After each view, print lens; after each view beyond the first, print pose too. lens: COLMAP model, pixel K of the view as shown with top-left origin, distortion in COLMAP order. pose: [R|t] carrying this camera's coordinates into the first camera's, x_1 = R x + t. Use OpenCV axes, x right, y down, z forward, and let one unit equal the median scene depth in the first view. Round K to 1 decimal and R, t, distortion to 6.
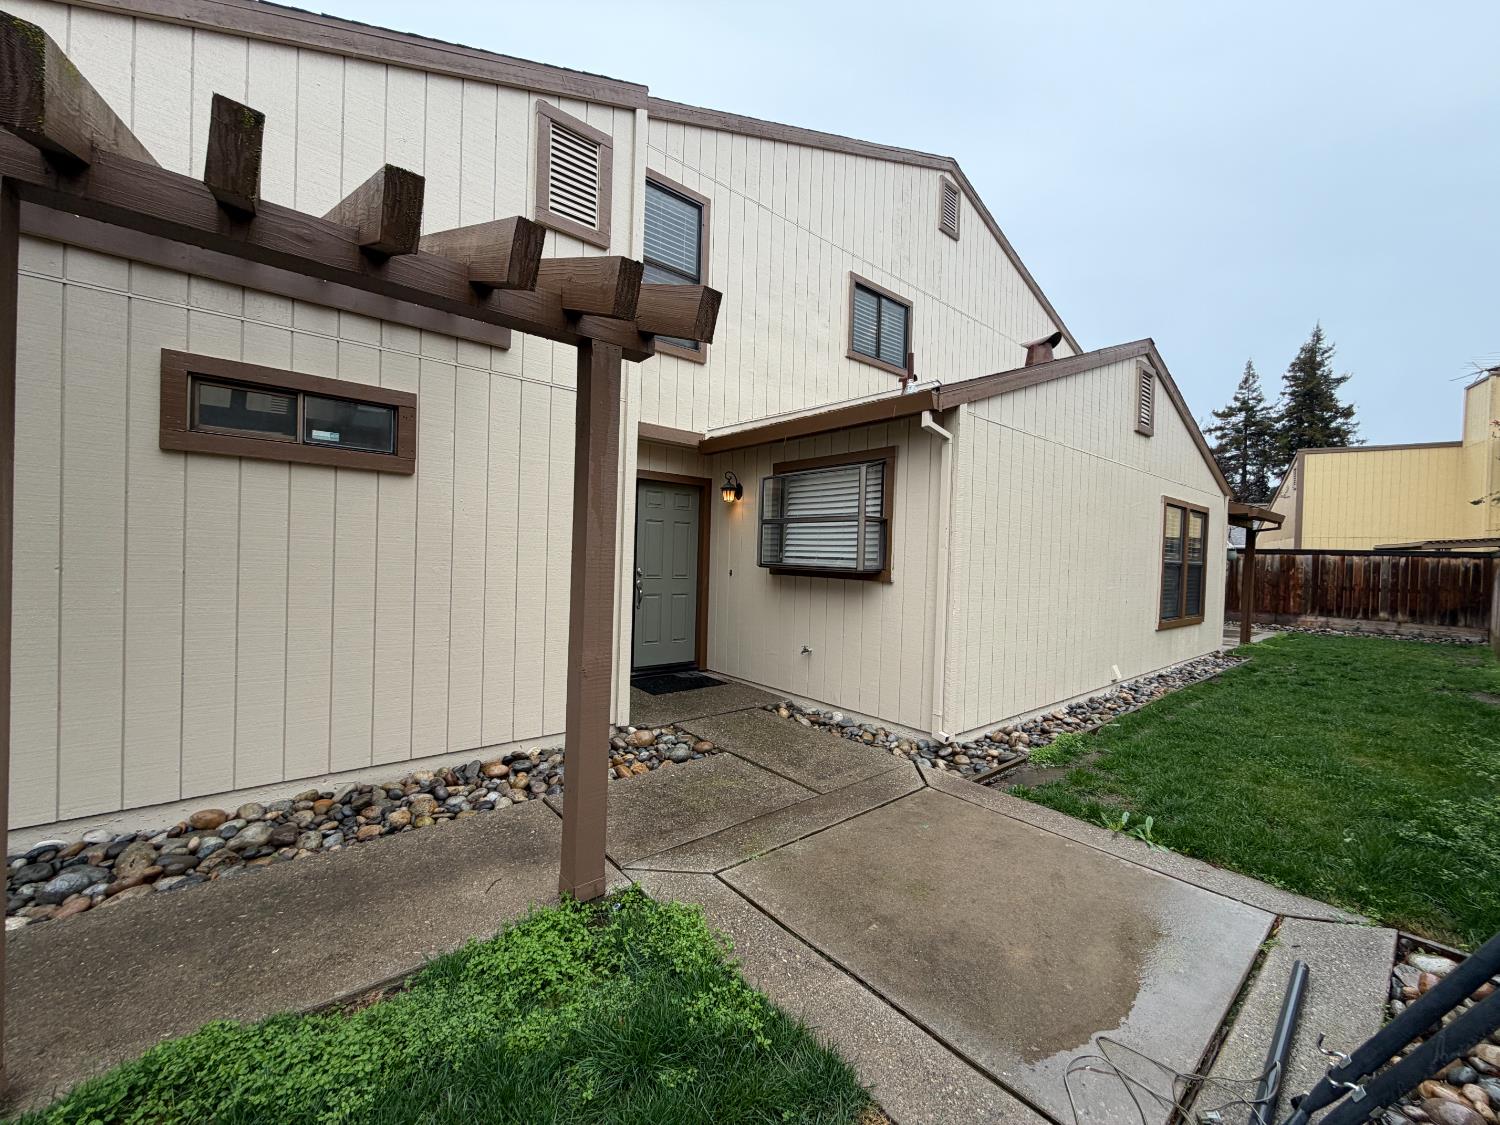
lens RADIAL K [[596.7, 0, 748.2], [0, 596.7, 566.5], [0, 0, 1]] dist [-0.001636, -0.000040]
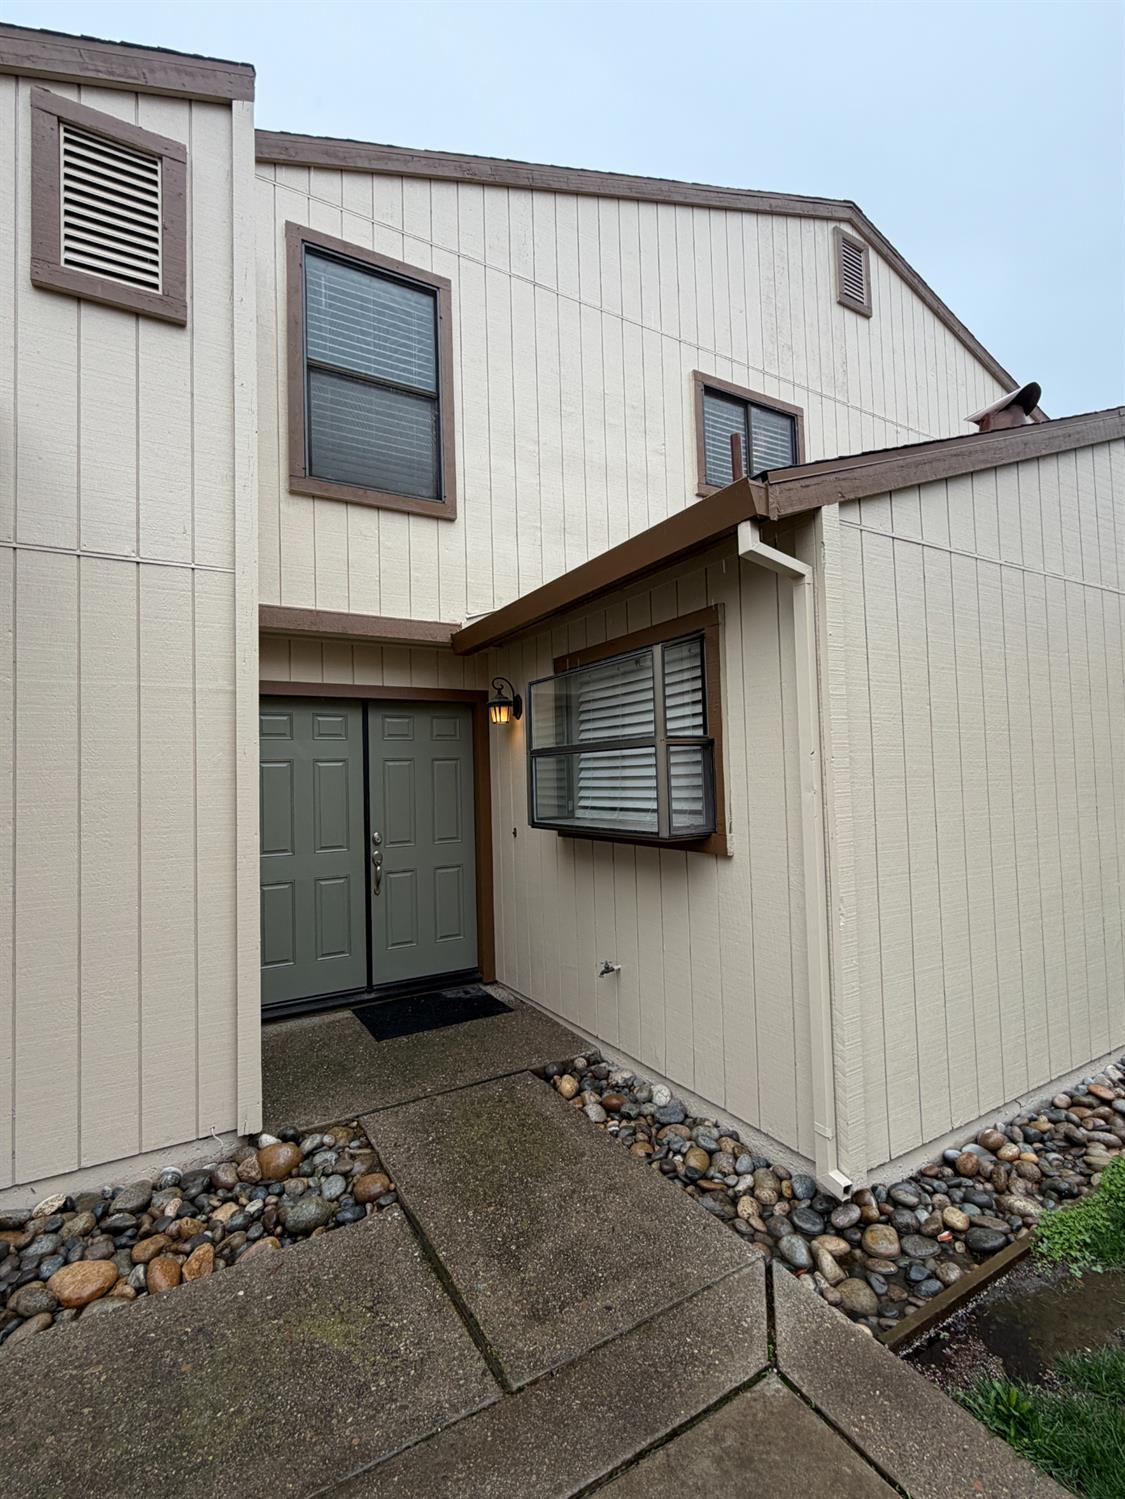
lens RADIAL K [[688.4, 0, 562.9], [0, 688.4, 754.1], [0, 0, 1]] dist [-0.000591, 0.000157]
pose [[0.983982, -0.063167, -0.166704, 0.201406], [0.053777, 0.996734, -0.060252, -0.035286], [0.169965, 0.050322, 0.984164, 0.360028]]
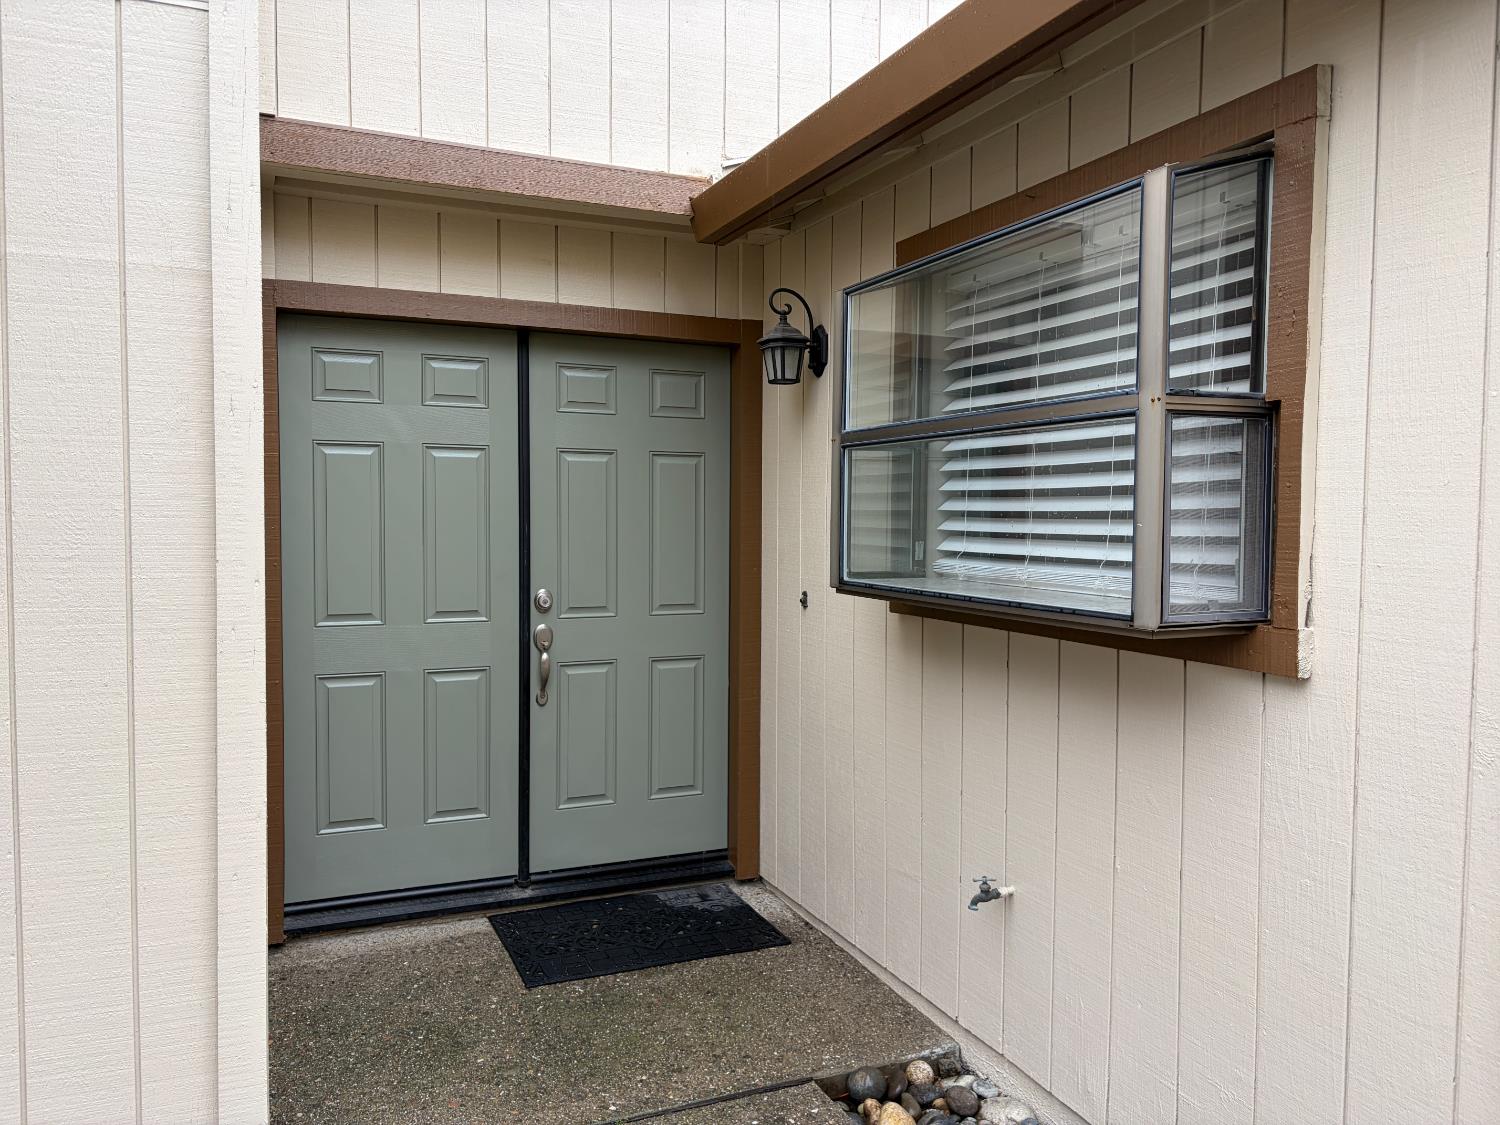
lens RADIAL K [[1133.8, 0, 757.0], [0, 1133.8, 566.2], [0, 0, 1]] dist [0.038266, -0.027401]
pose [[0.958257, -0.009464, -0.285753, 0.165648], [0.015735, 0.999683, 0.019655, -0.028230], [0.285476, -0.023331, 0.958102, 0.520858]]
